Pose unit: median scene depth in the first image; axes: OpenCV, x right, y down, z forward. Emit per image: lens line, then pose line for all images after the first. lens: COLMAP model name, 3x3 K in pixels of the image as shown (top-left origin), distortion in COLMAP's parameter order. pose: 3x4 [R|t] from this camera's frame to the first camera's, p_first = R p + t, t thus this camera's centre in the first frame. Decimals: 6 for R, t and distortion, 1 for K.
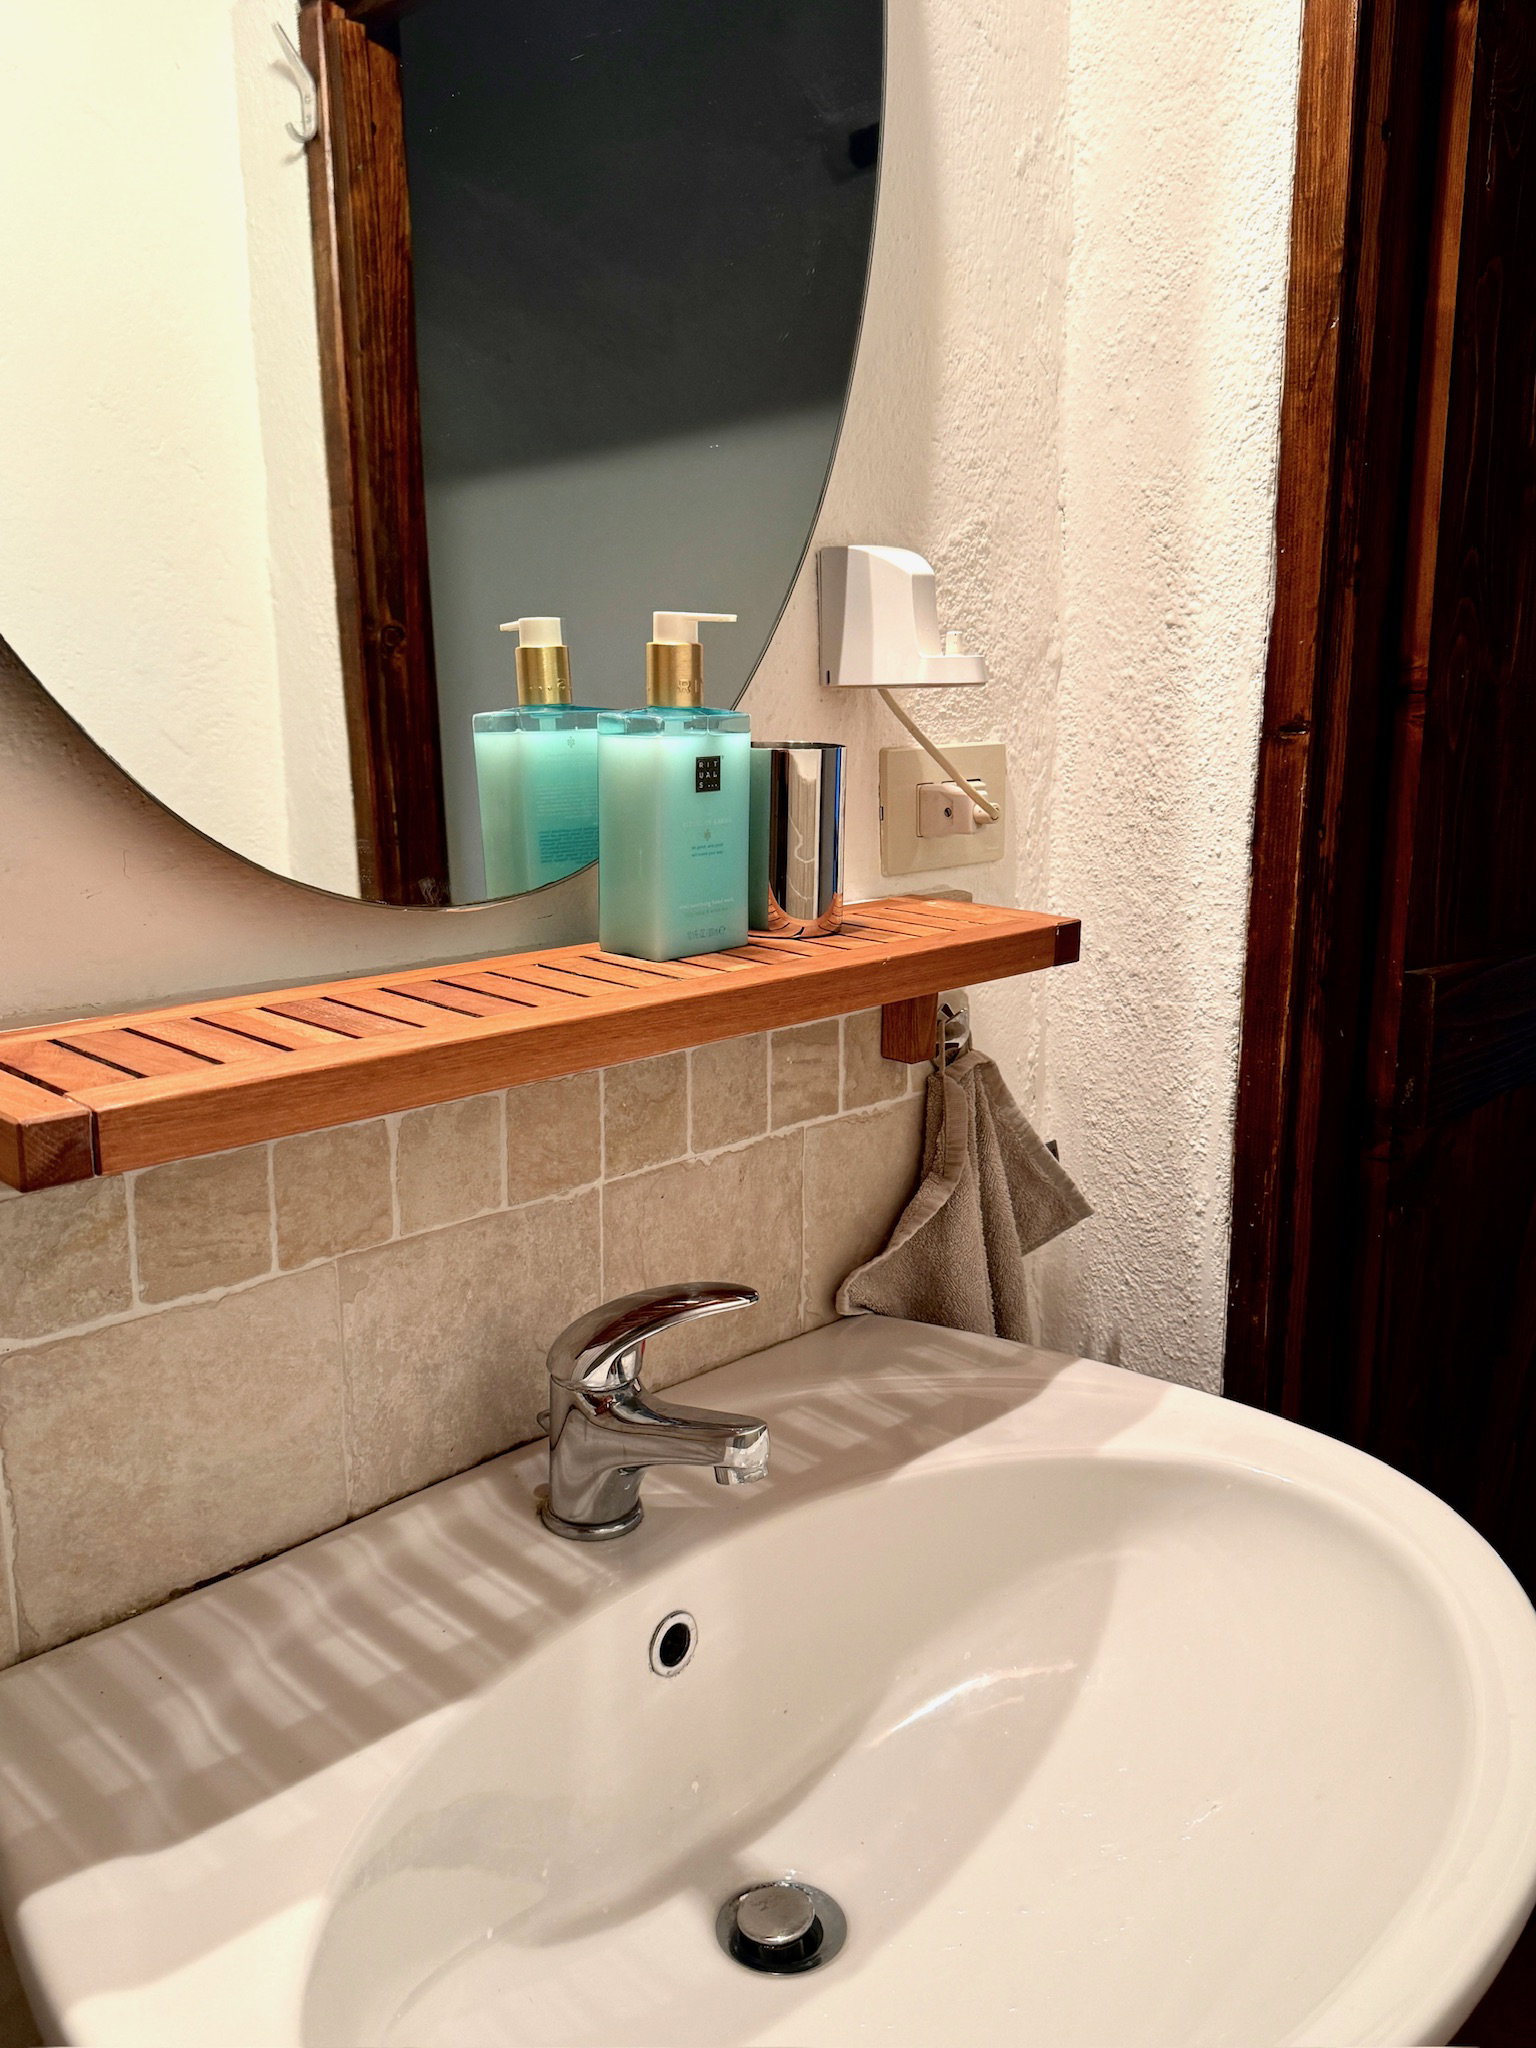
lens RADIAL K [[1727.2, 0, 770.3], [0, 1727.2, 1039.7], [0, 0, 1]] dist [0.077057, -0.109602]
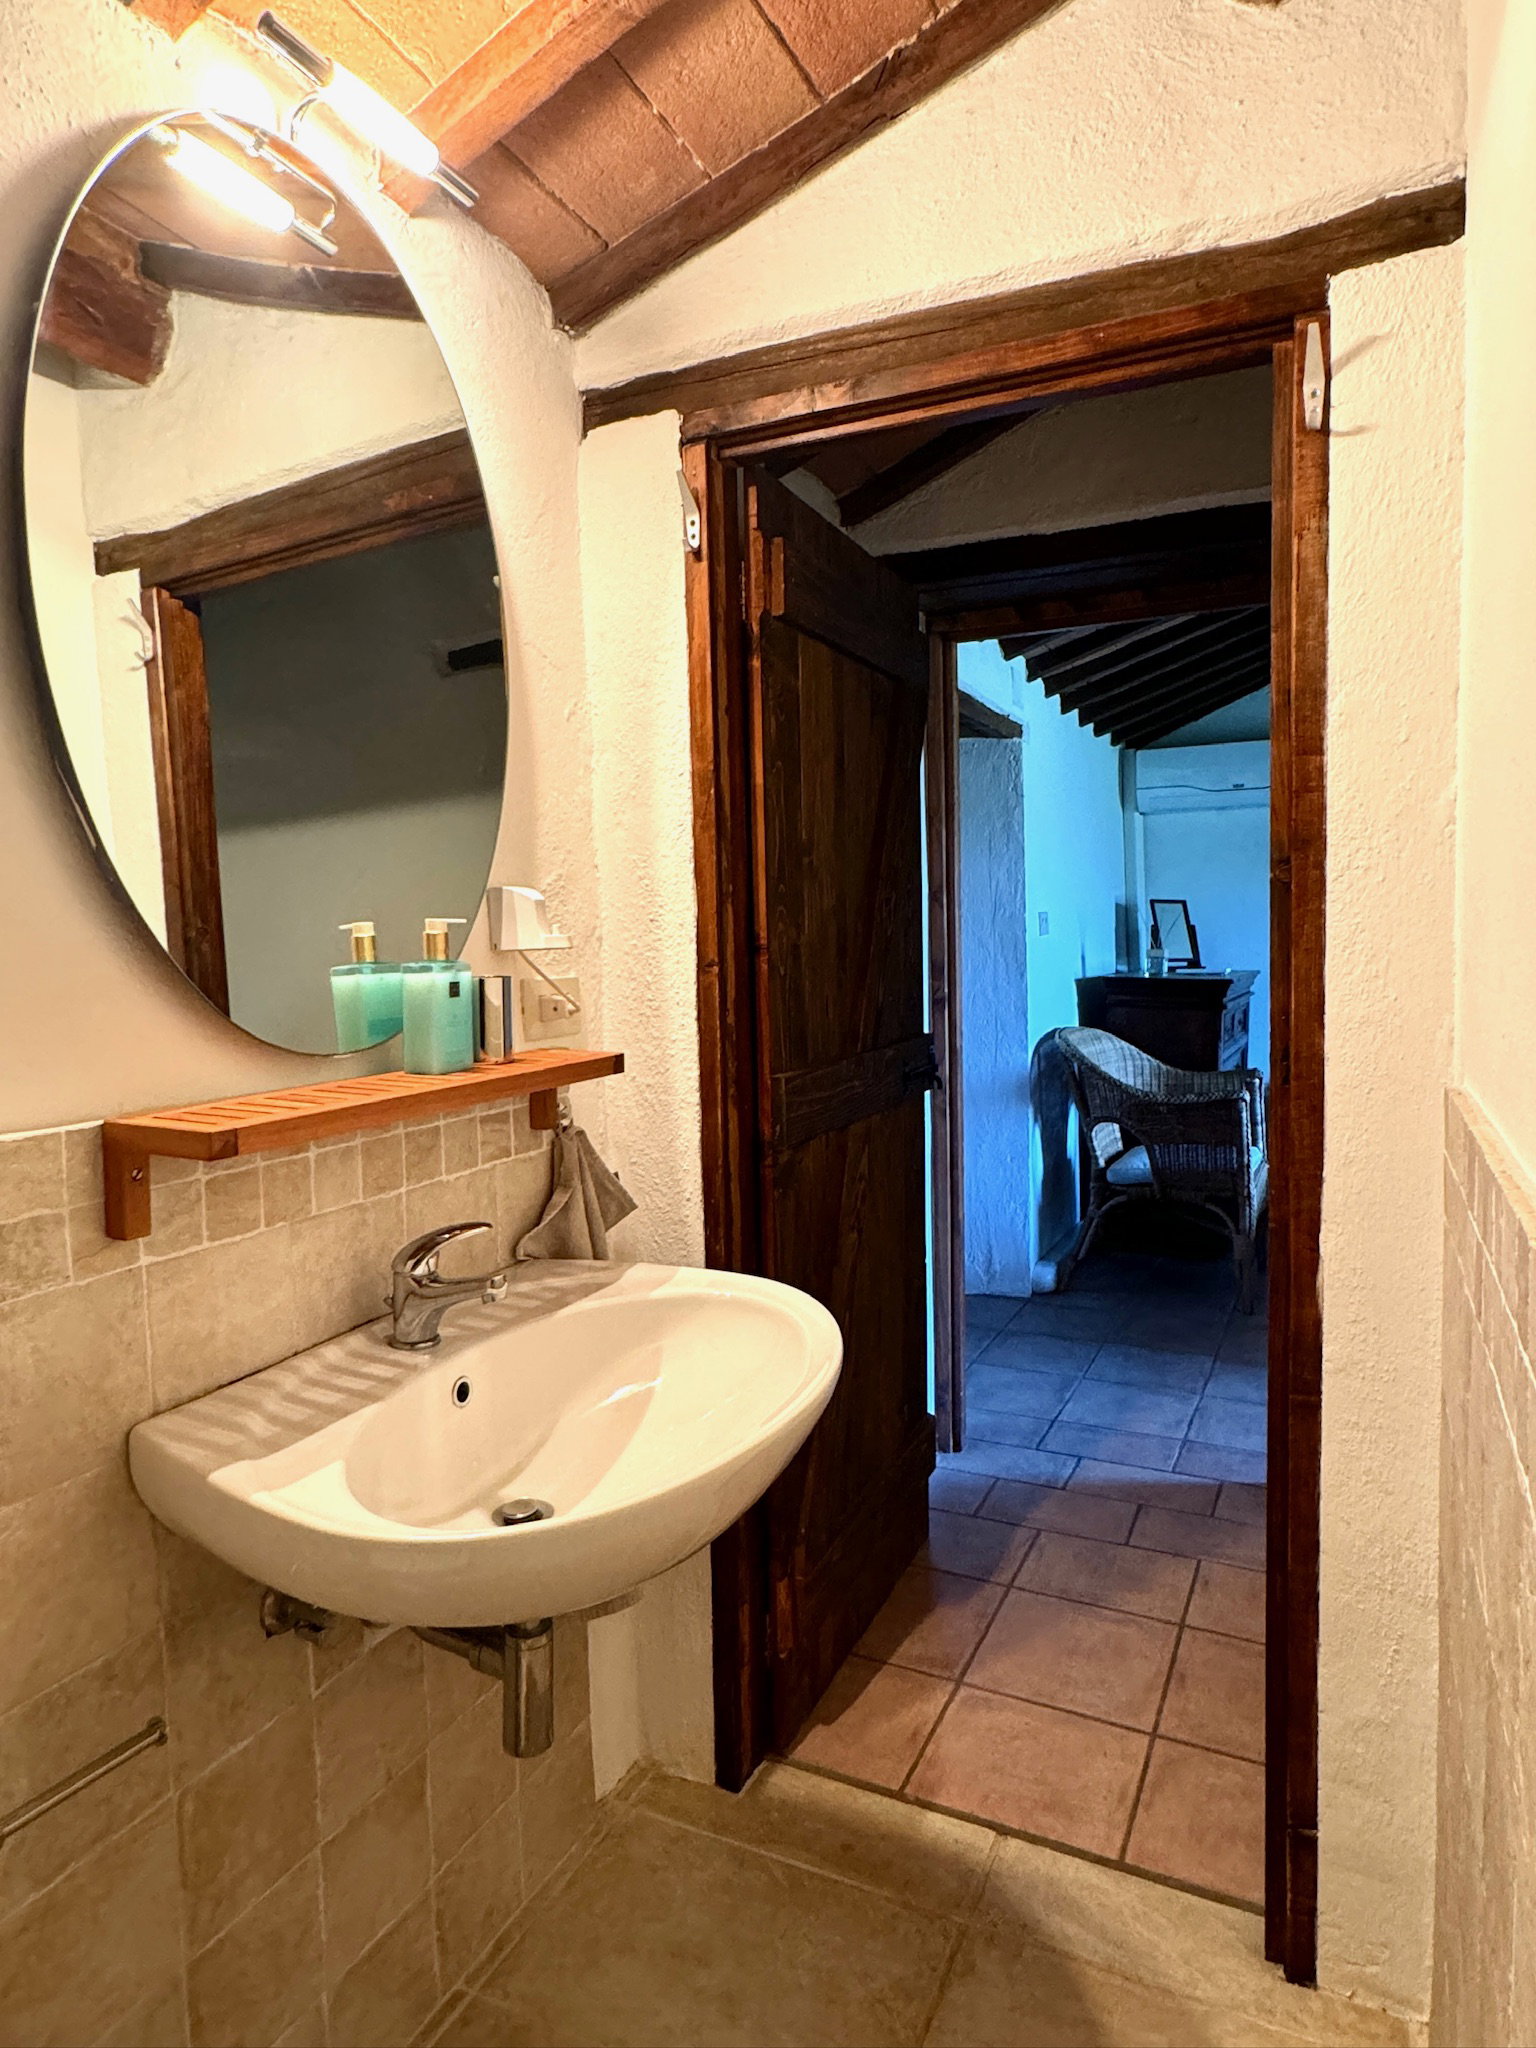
lens RADIAL K [[1198.0, 0, 771.0], [0, 1198.0, 1023.0], [0, 0, 1]] dist [-0.038862, 0.000465]
pose [[0.948153, -0.044283, 0.314714, -0.111538], [0.089901, 0.987172, -0.131944, 0.104253], [-0.304833, 0.153396, 0.939971, -0.455325]]
